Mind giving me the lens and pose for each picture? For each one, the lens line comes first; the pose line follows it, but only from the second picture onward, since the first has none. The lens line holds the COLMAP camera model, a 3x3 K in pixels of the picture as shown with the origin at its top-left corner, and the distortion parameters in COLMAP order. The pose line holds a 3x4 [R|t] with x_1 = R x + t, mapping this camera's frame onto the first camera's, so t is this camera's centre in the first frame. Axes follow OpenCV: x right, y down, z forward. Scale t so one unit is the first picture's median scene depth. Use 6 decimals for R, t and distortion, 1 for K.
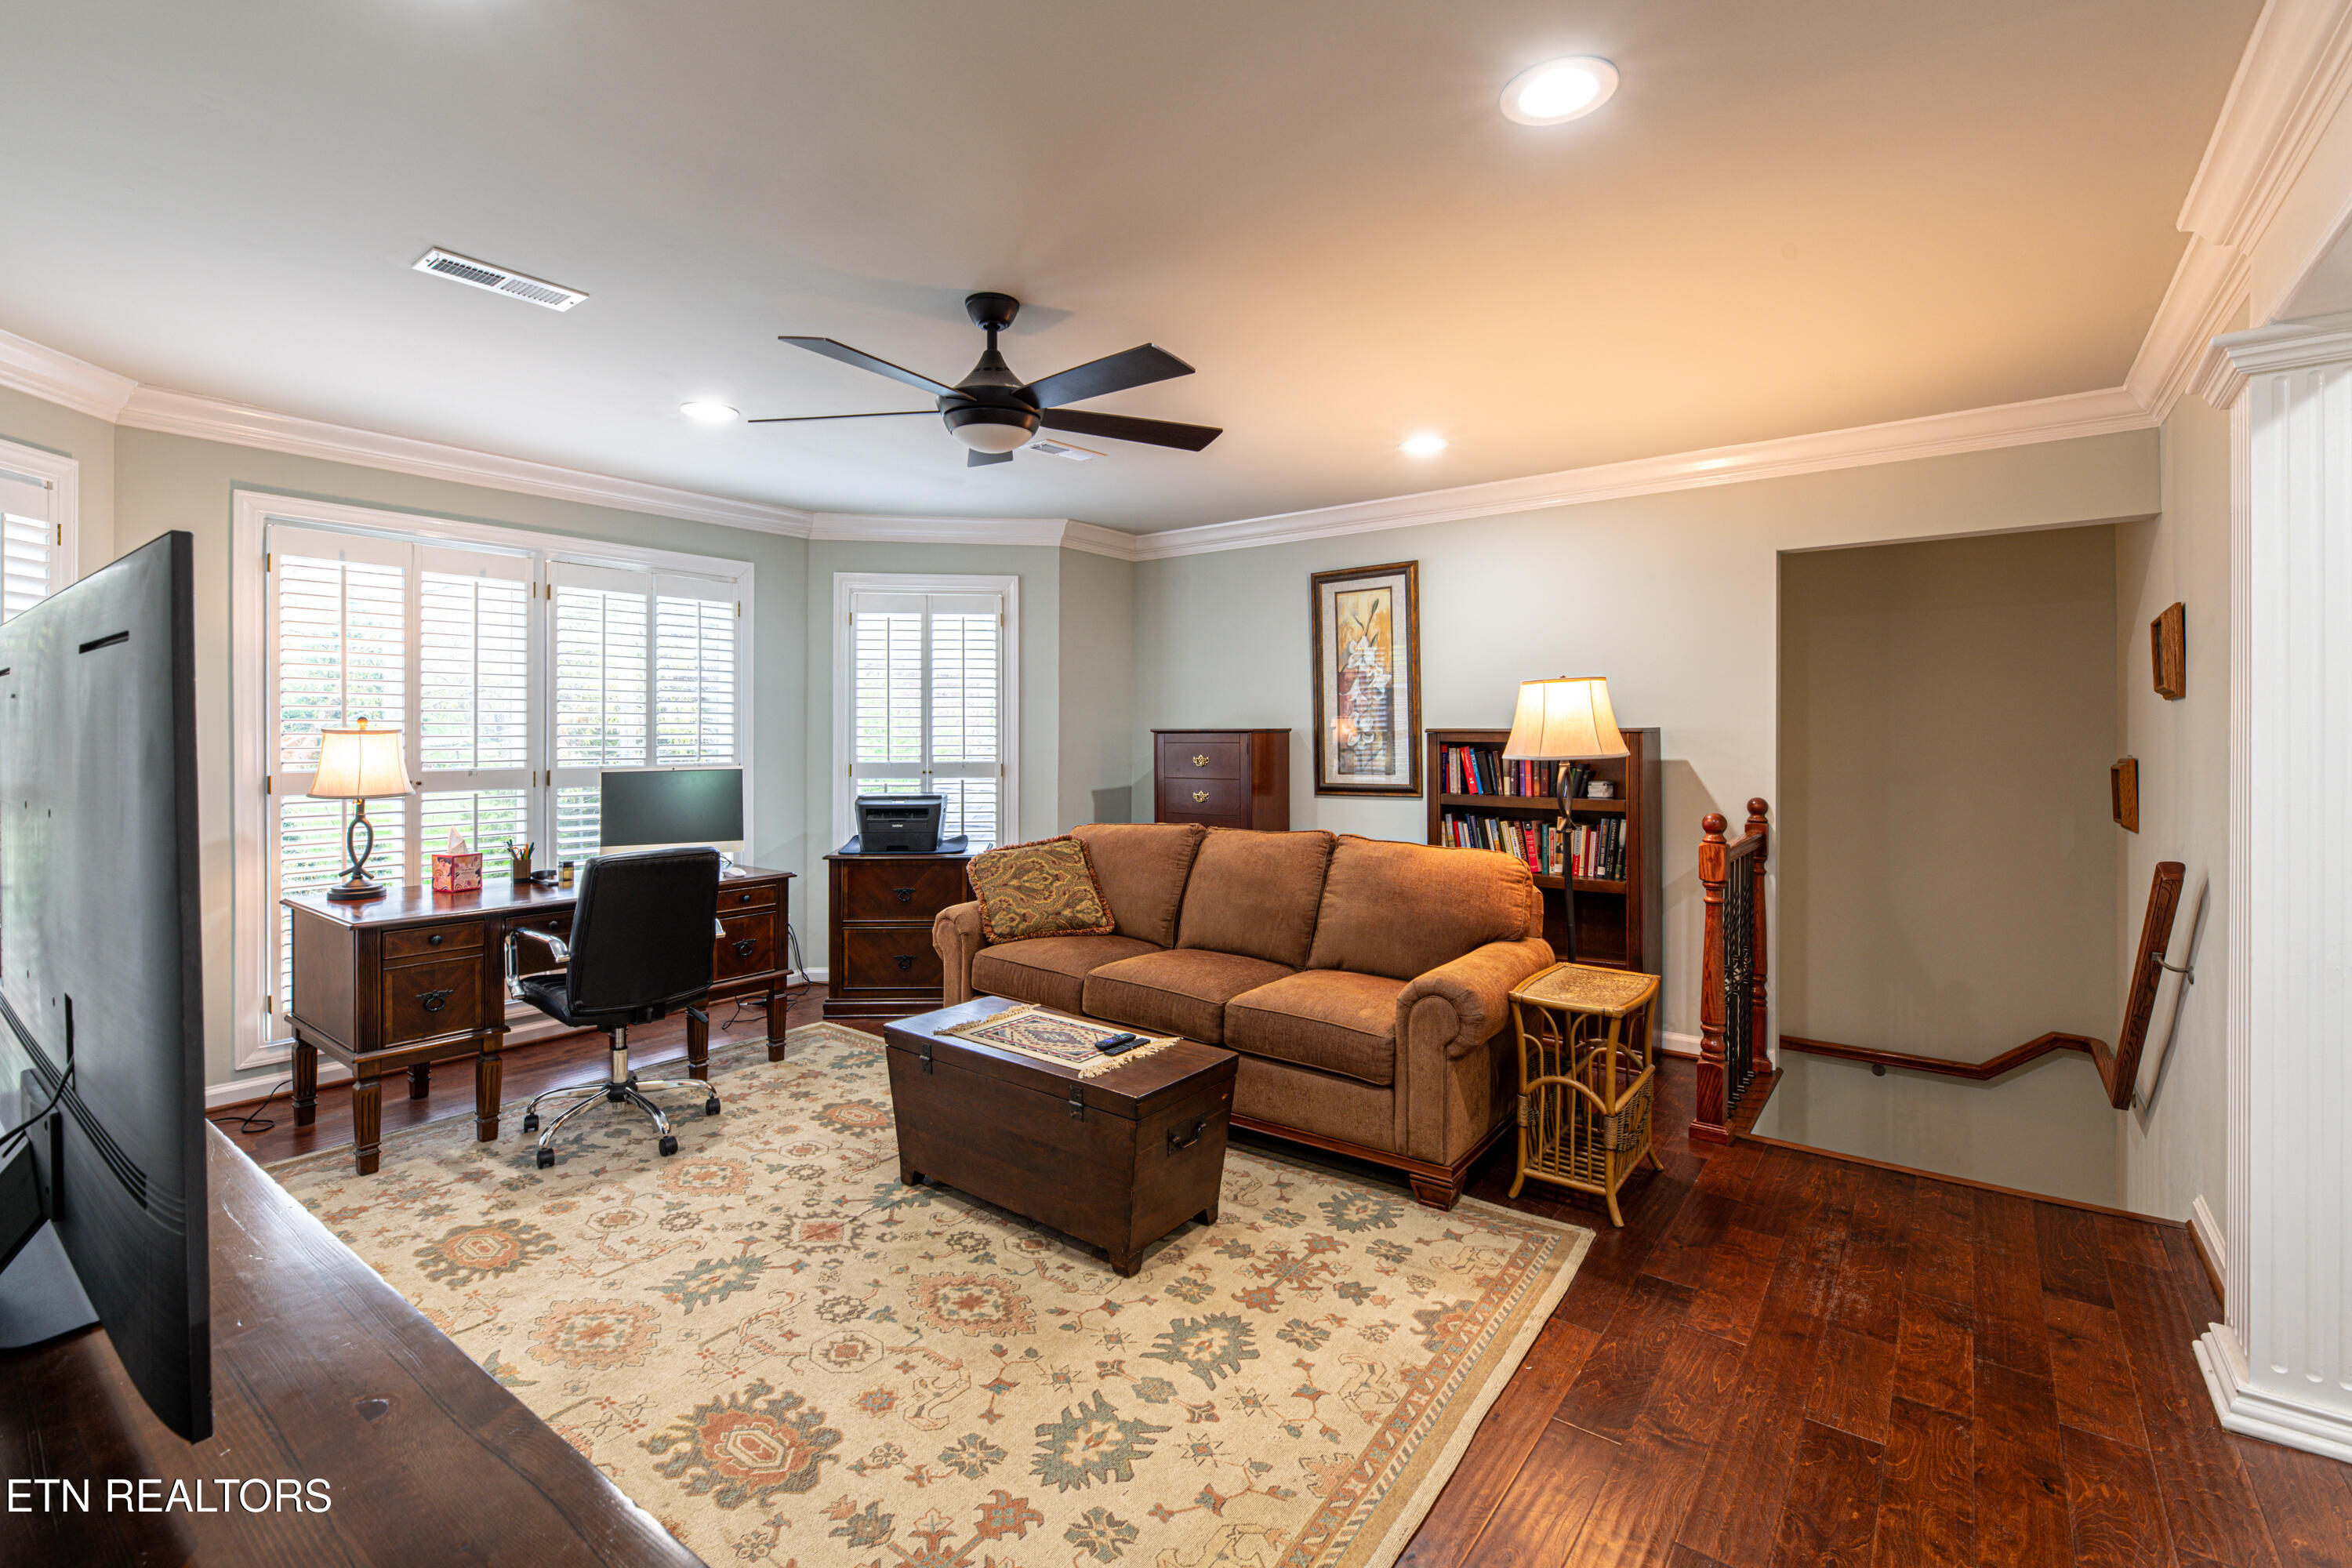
lens RADIAL K [[1052.4, 0, 1085.4], [0, 1052.4, 719.4], [0, 0, 1]] dist [-0.002619, -0.000246]
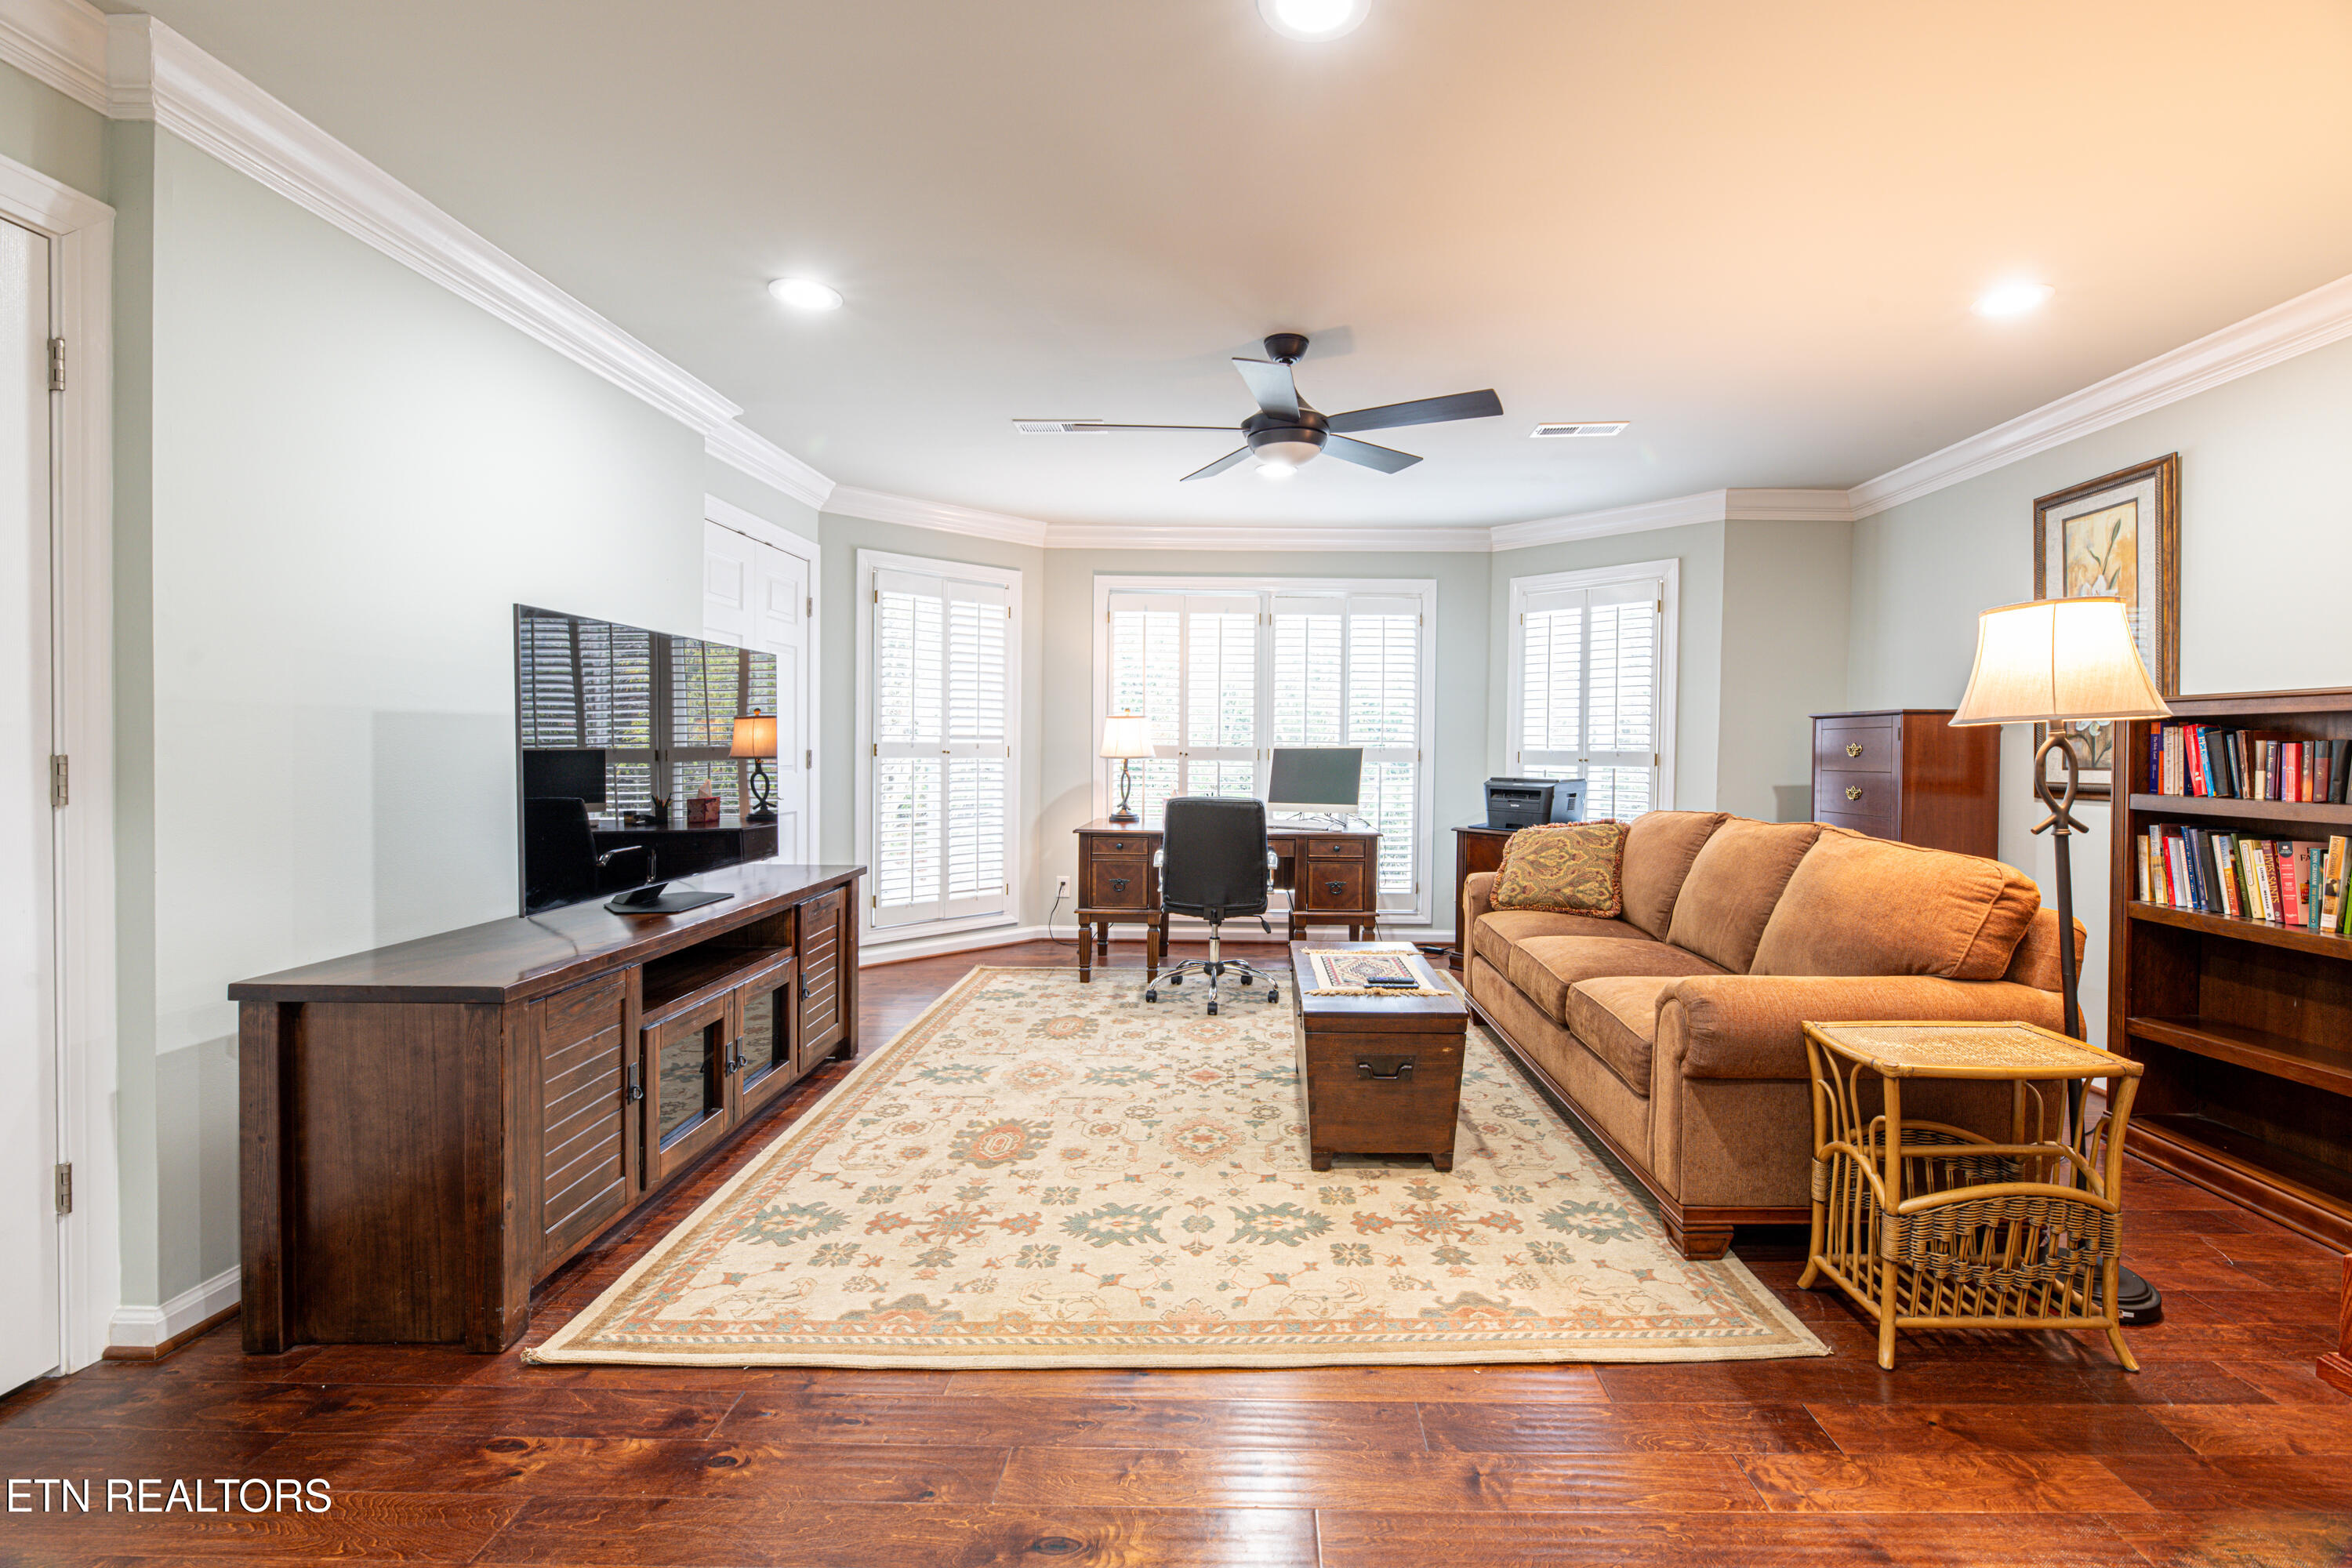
lens RADIAL K [[977.7, 0, 1233.2], [0, 977.7, 746.8], [0, 0, 1]] dist [-0.004331, -0.000626]
pose [[0.631365, 0.006417, -0.775459, 0.646164], [-0.000438, 0.999969, 0.007918, 0.050533], [0.775486, -0.004659, 0.631348, 0.213475]]
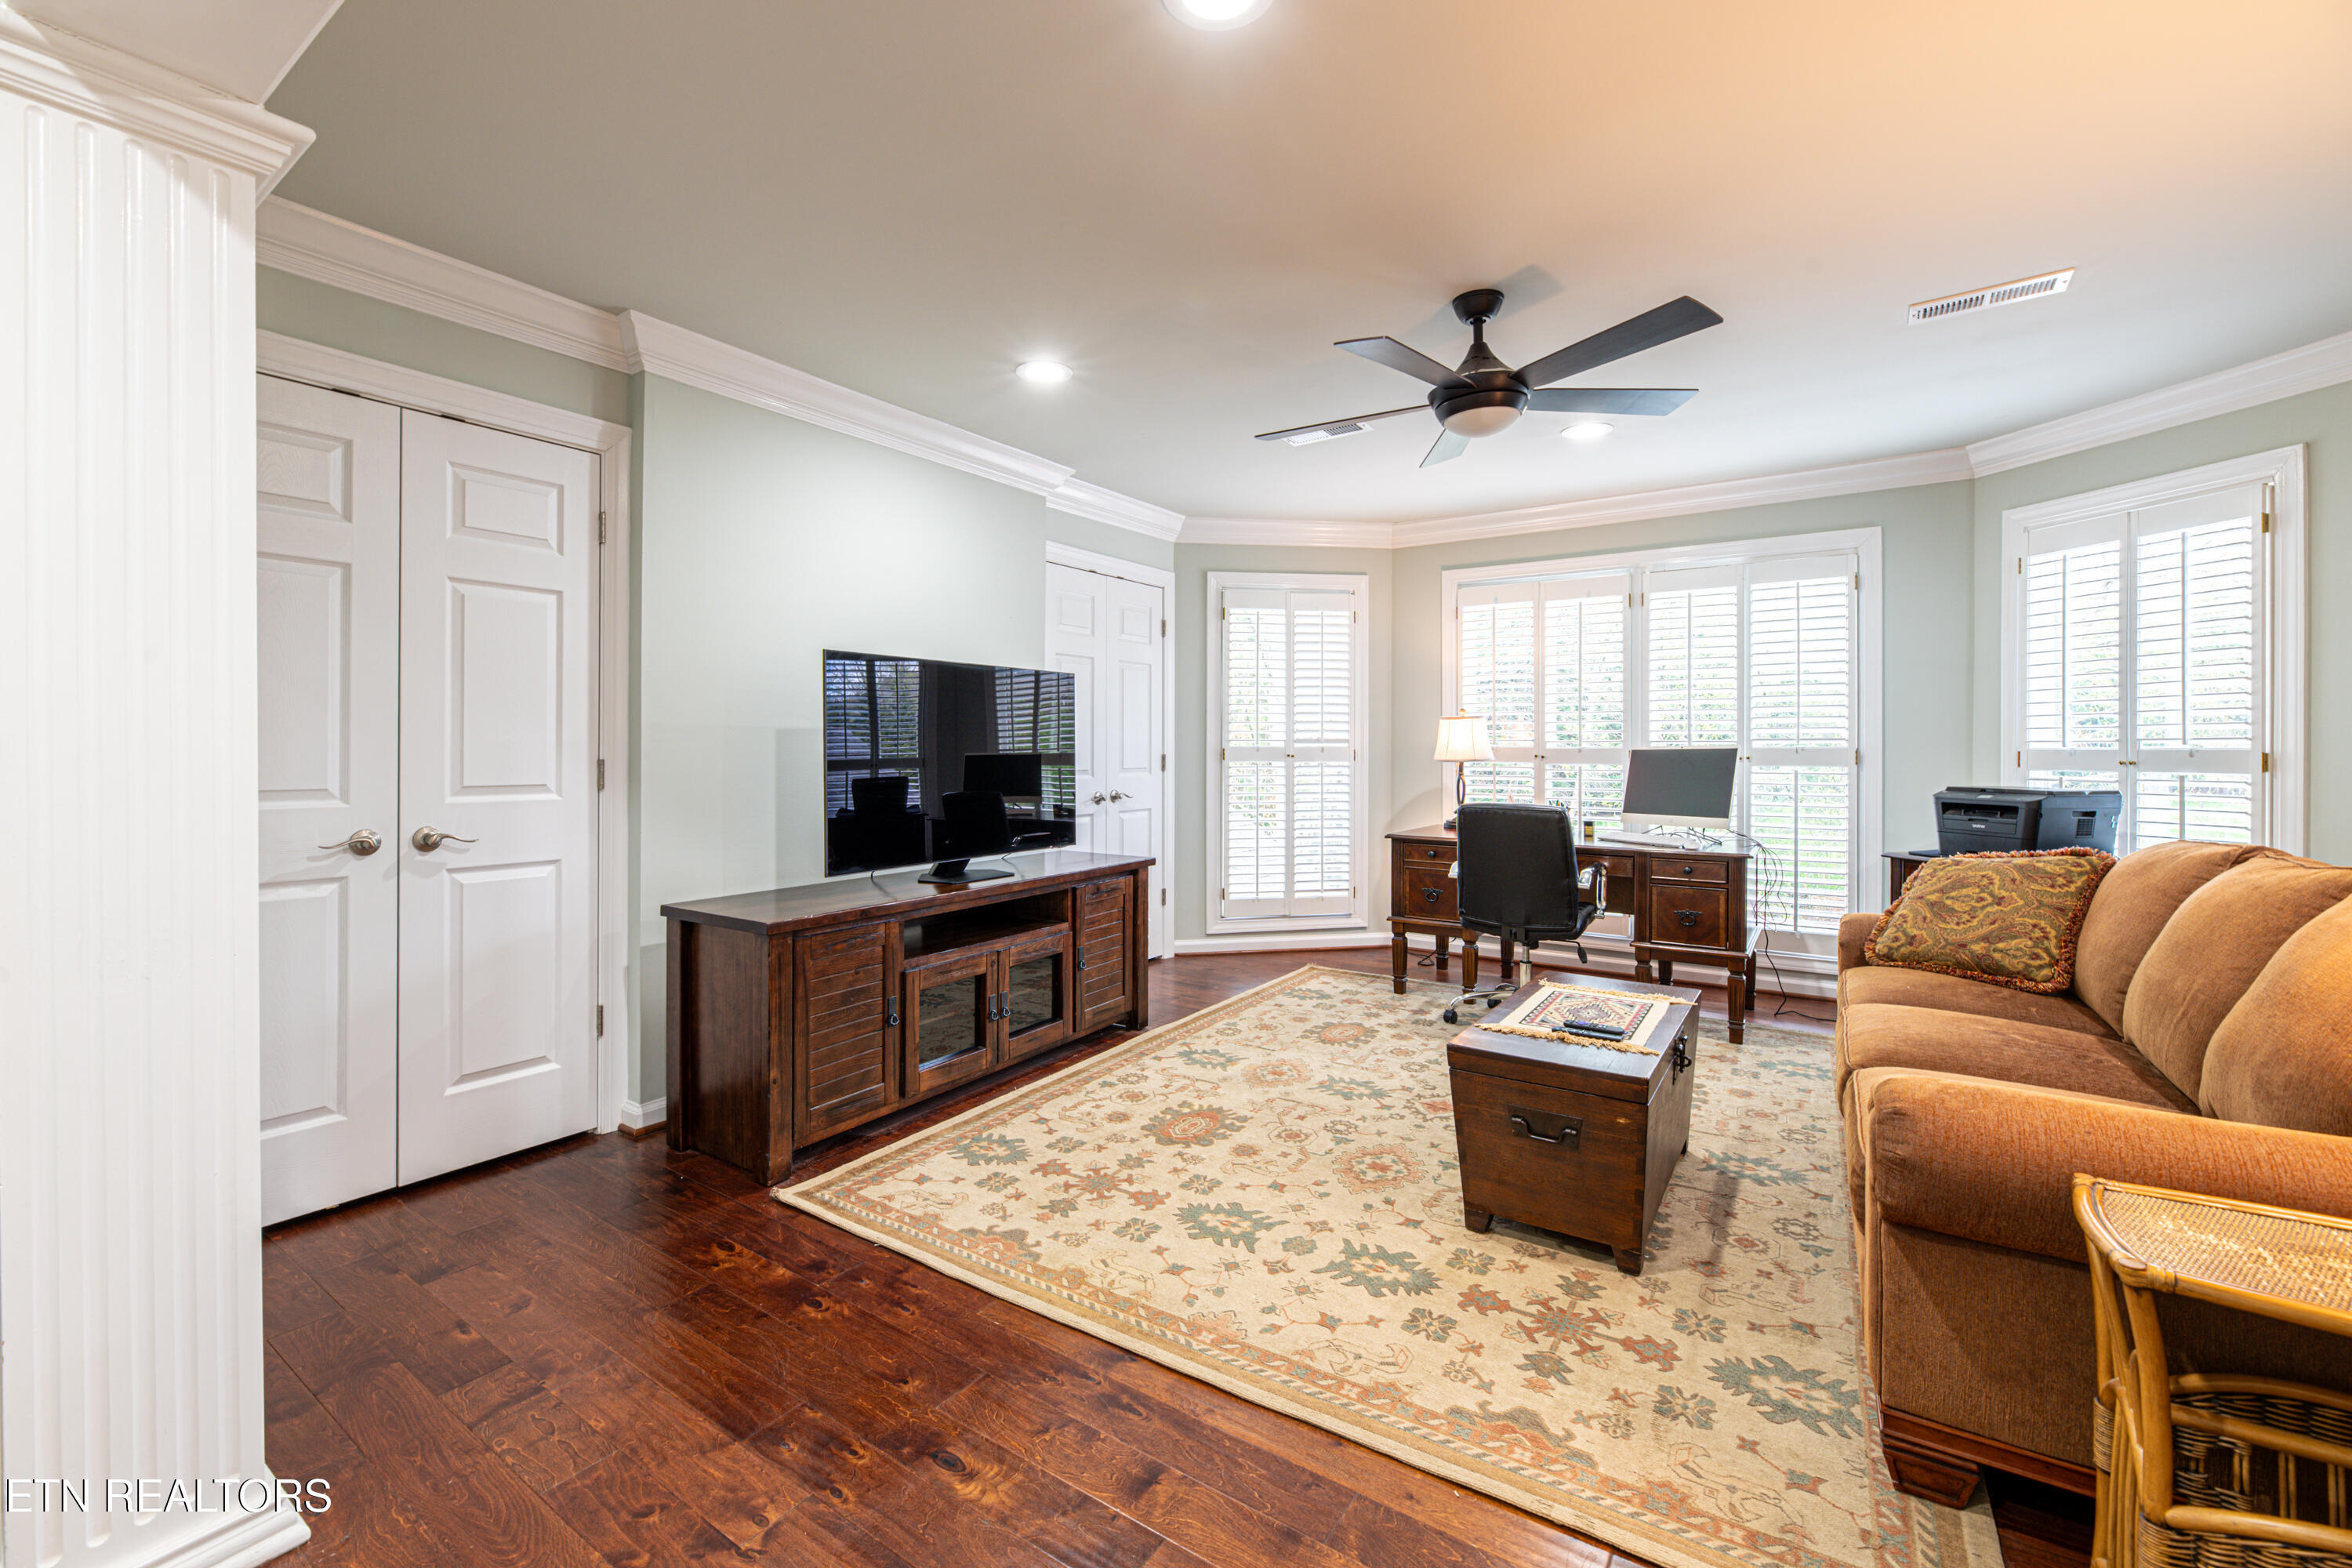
lens RADIAL K [[977.7, 0, 1142.2], [0, 977.7, 728.0], [0, 0, 1]] dist [-0.004331, -0.000626]
pose [[0.074139, -0.019864, -0.997050, 0.768639], [0.011772, 0.999749, -0.019042, 0.053460], [0.997178, -0.010326, 0.074354, 0.502016]]
